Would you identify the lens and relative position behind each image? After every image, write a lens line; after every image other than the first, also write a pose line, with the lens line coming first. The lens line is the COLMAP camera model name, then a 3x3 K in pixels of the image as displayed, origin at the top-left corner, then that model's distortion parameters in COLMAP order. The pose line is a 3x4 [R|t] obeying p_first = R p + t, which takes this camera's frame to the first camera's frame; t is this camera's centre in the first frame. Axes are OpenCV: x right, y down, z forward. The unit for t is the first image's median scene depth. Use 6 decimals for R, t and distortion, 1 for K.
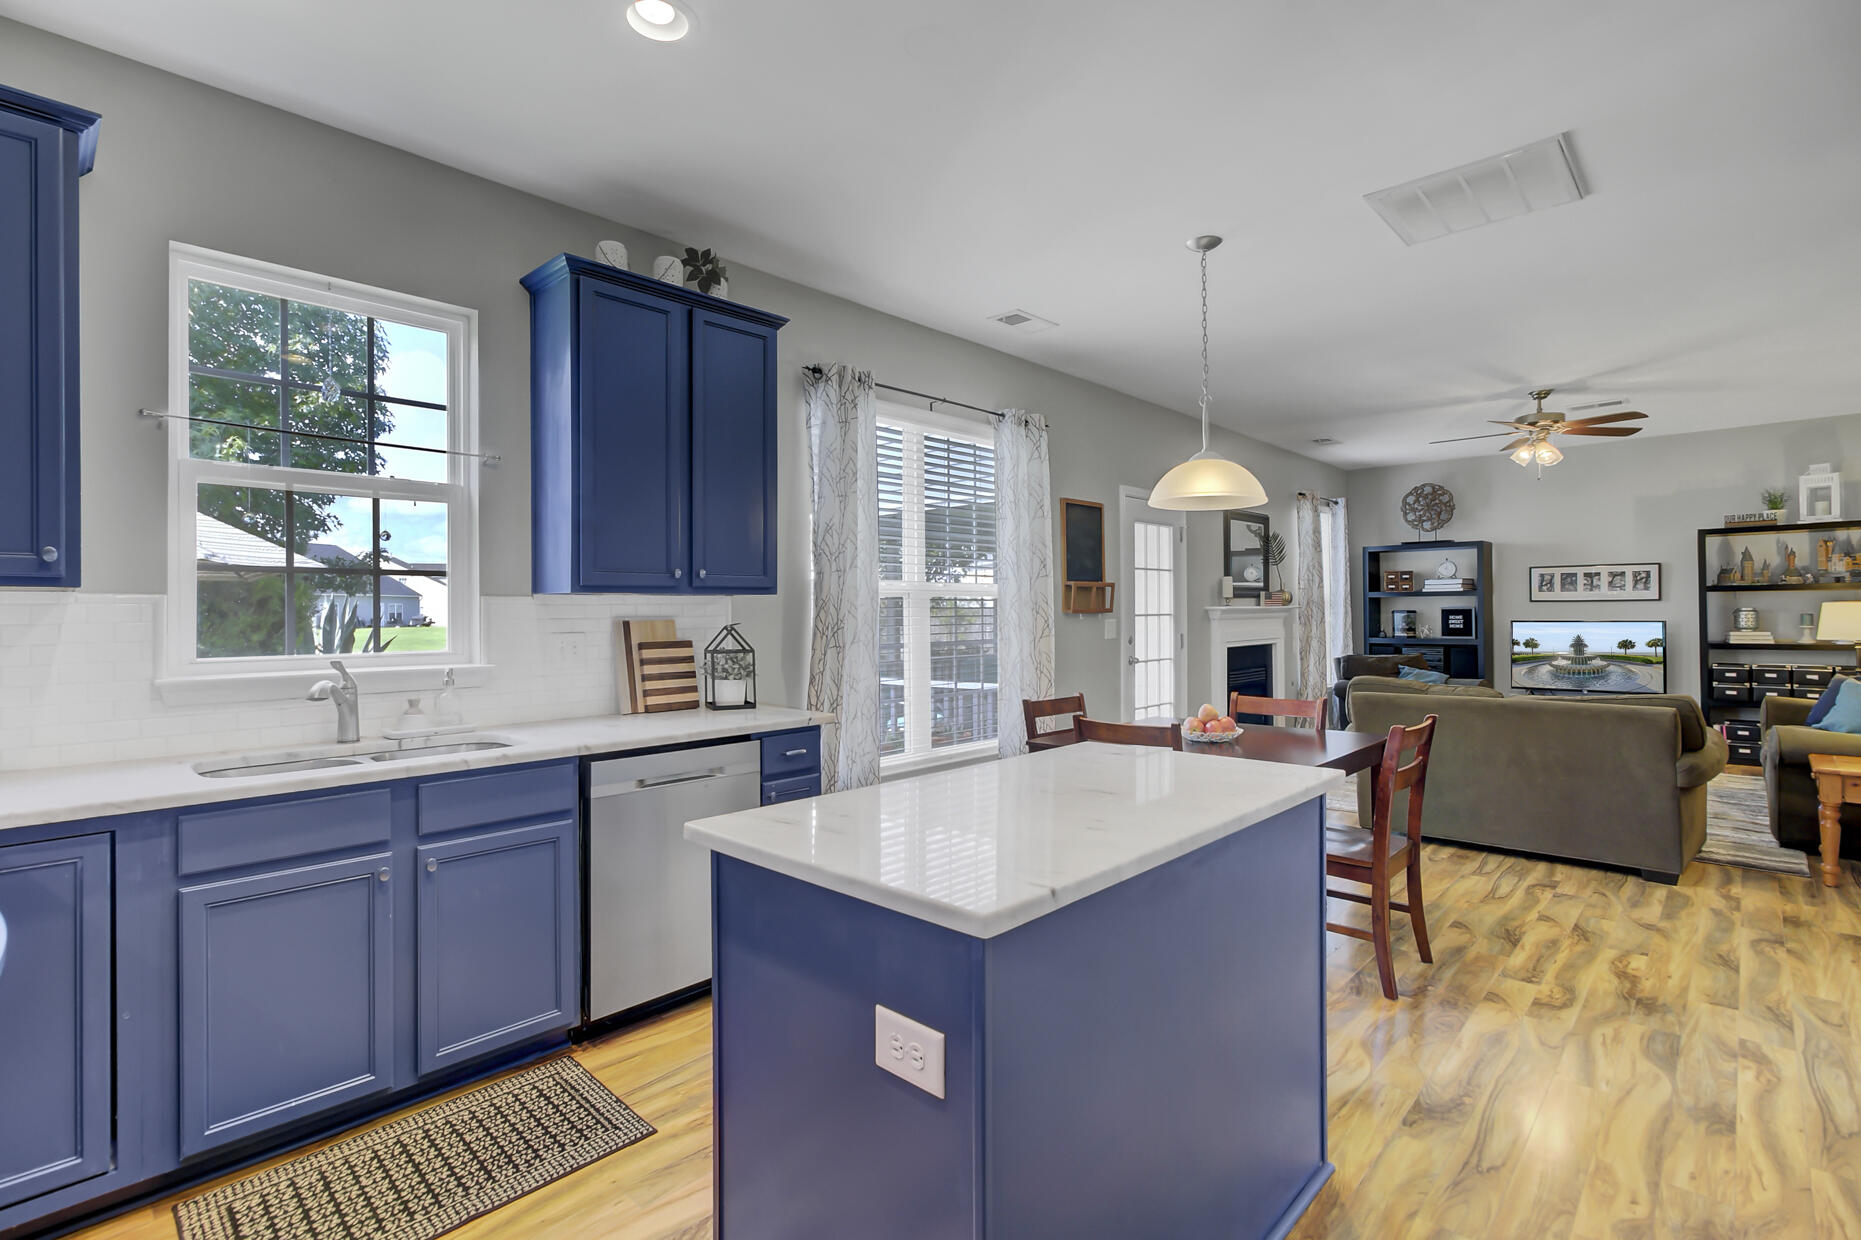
lens RADIAL K [[871.8, 0, 918.4], [0, 871.8, 611.3], [0, 0, 1]] dist [-0.012451, 0.005895]
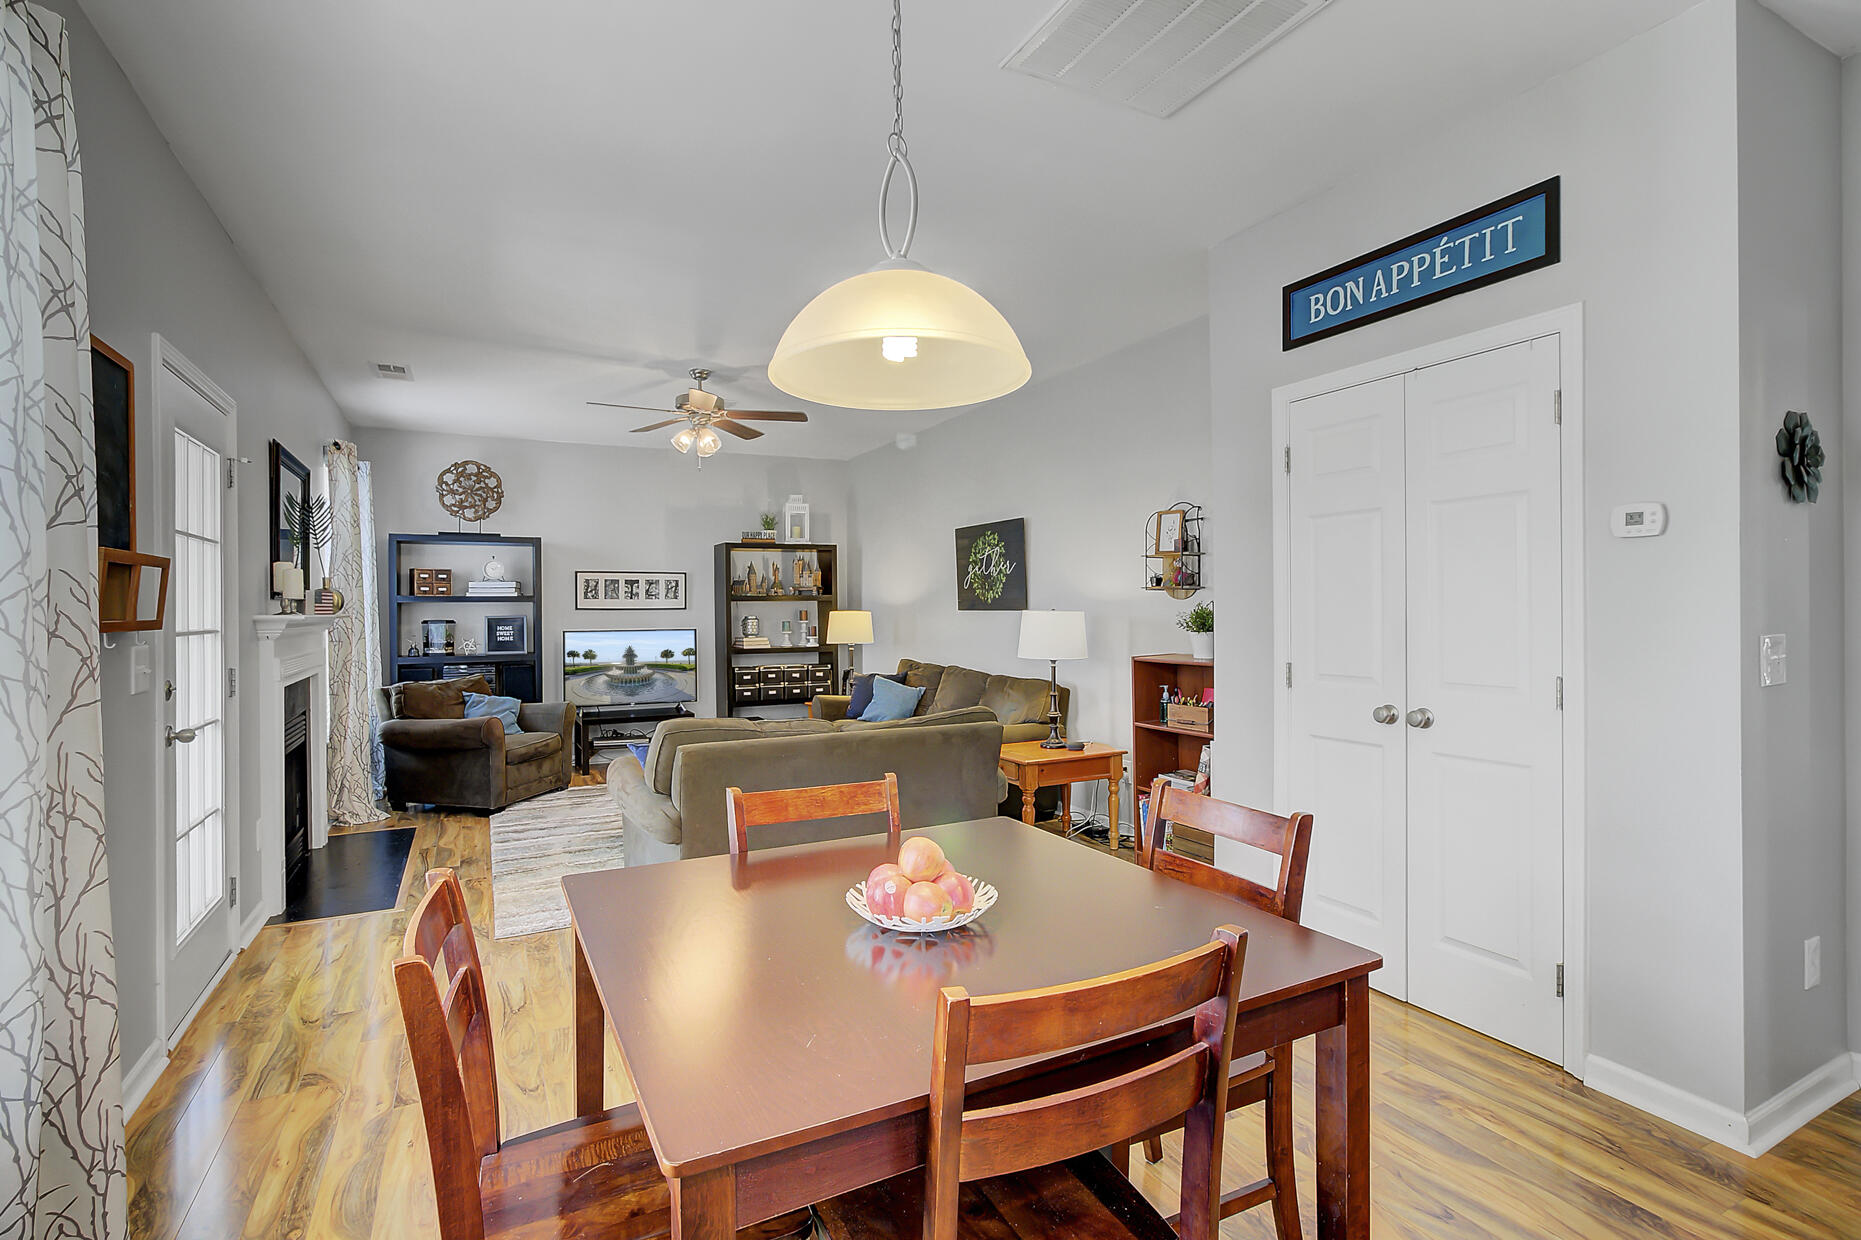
lens RADIAL K [[871.8, 0, 918.7], [0, 871.8, 601.1], [0, 0, 1]] dist [-0.012451, 0.005895]
pose [[0.333758, 0.015538, 0.942531, -0.040739], [0.003907, 0.999833, -0.017866, -0.002544], [-0.942651, 0.009645, 0.333641, 0.426872]]
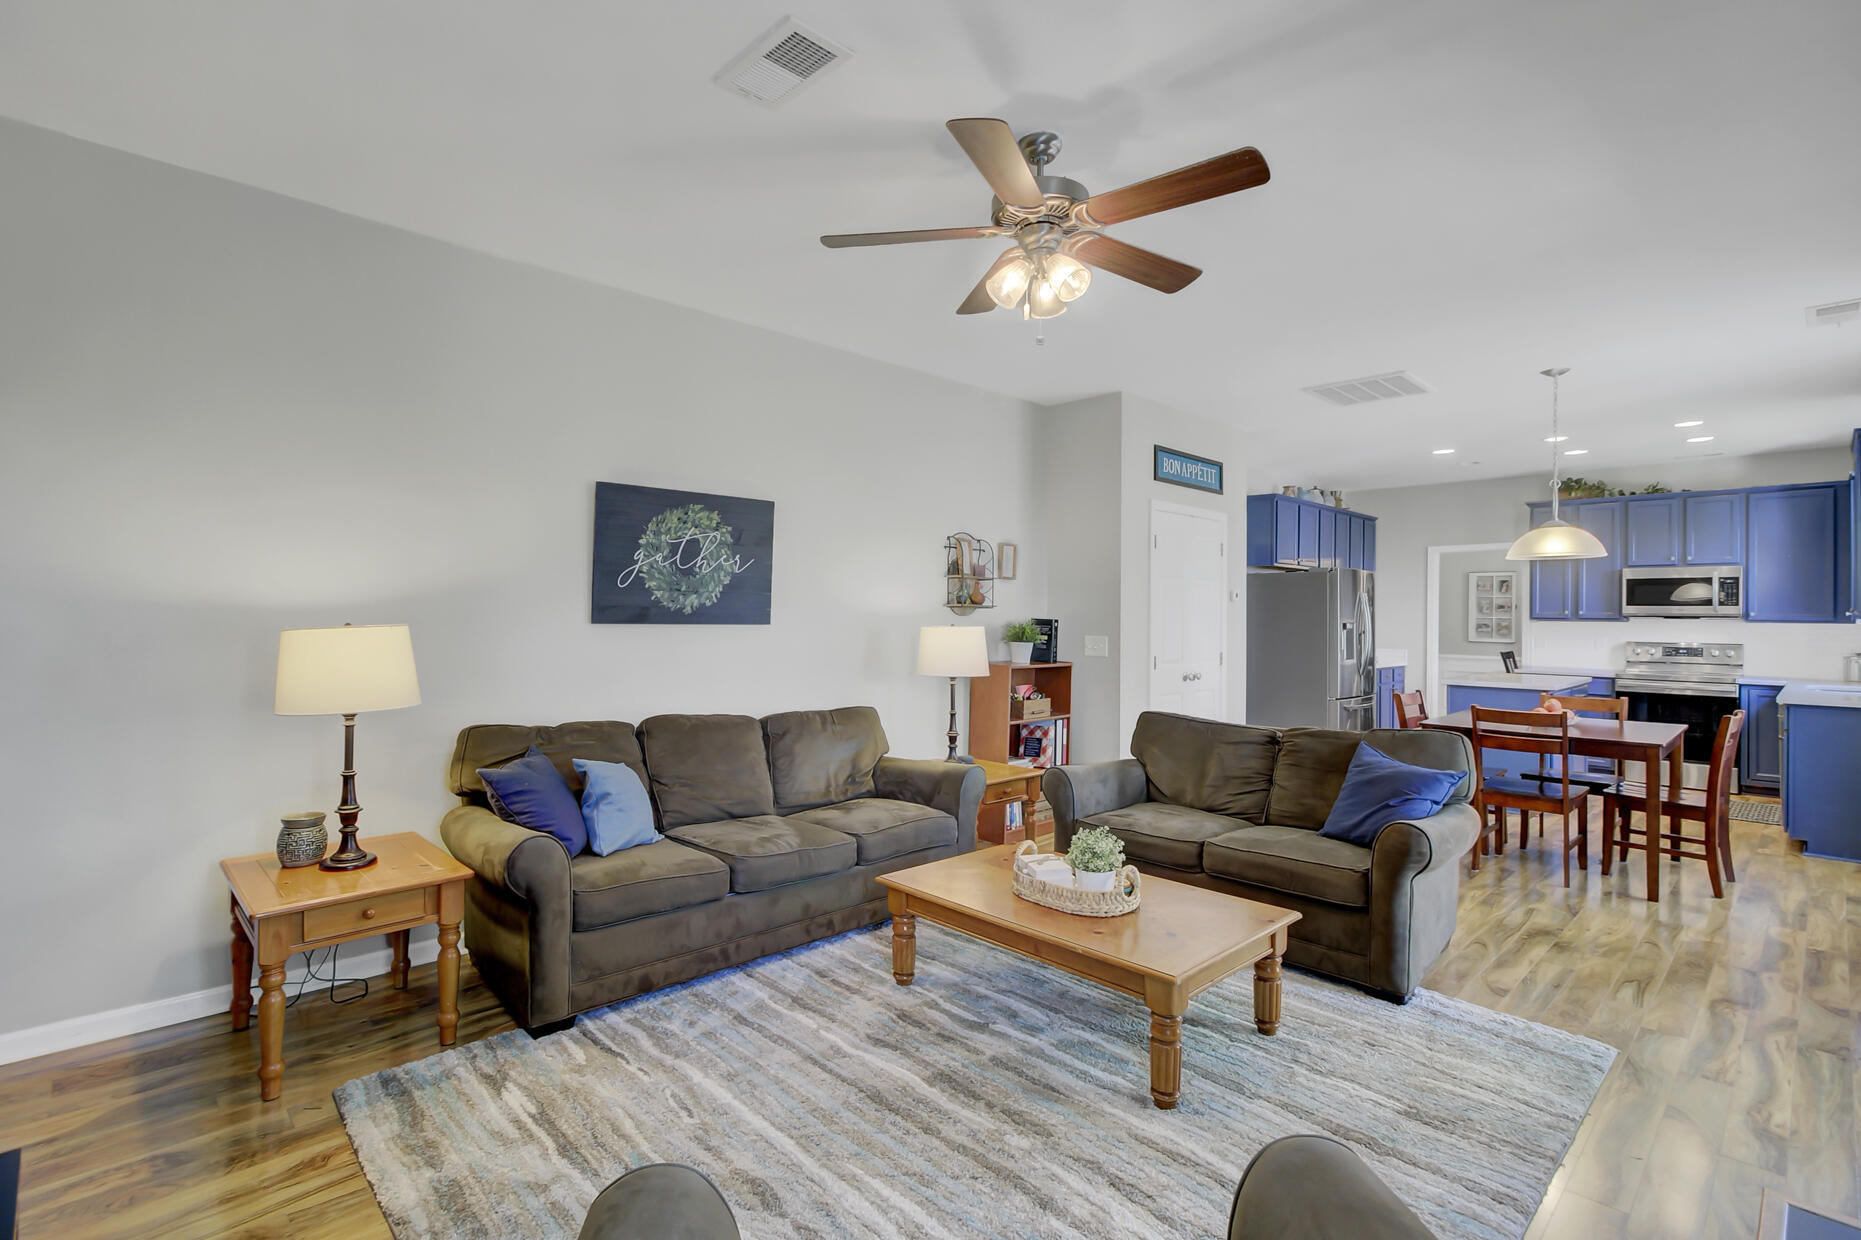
lens RADIAL K [[871.8, 0, 919.9], [0, 871.8, 613.9], [0, 0, 1]] dist [-0.012451, 0.005895]
pose [[-0.998760, 0.001871, 0.049754, 0.648134], [0.001428, 0.999959, -0.008939, -0.010647], [-0.049769, -0.008856, -0.998721, 1.237170]]
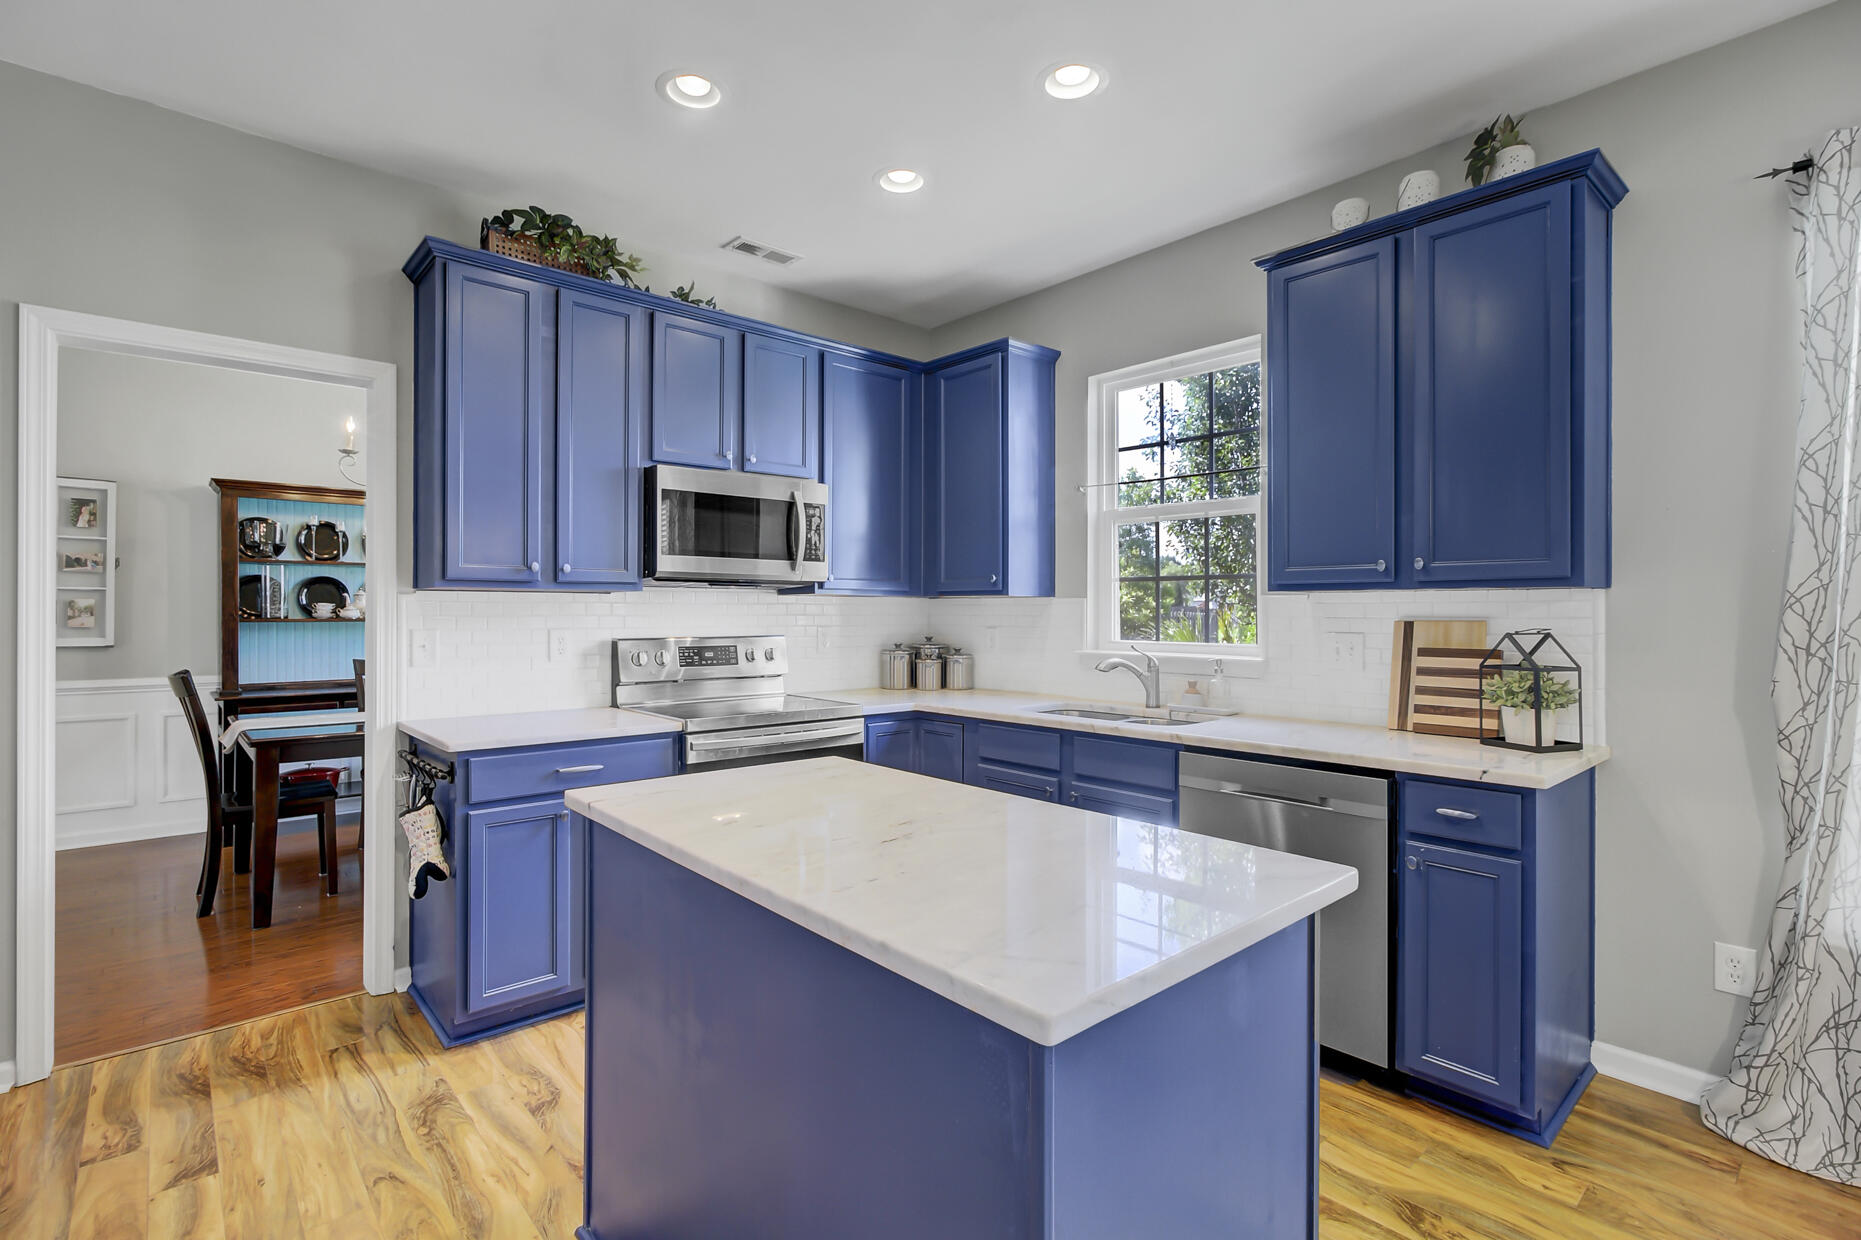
lens RADIAL K [[871.8, 0, 921.2], [0, 871.8, 611.7], [0, 0, 1]] dist [-0.012451, 0.005895]
pose [[-0.087335, 0.010224, -0.996127, 0.261643], [0.000669, 0.999948, 0.010204, -0.003390], [0.996179, 0.000225, -0.087338, 0.283628]]
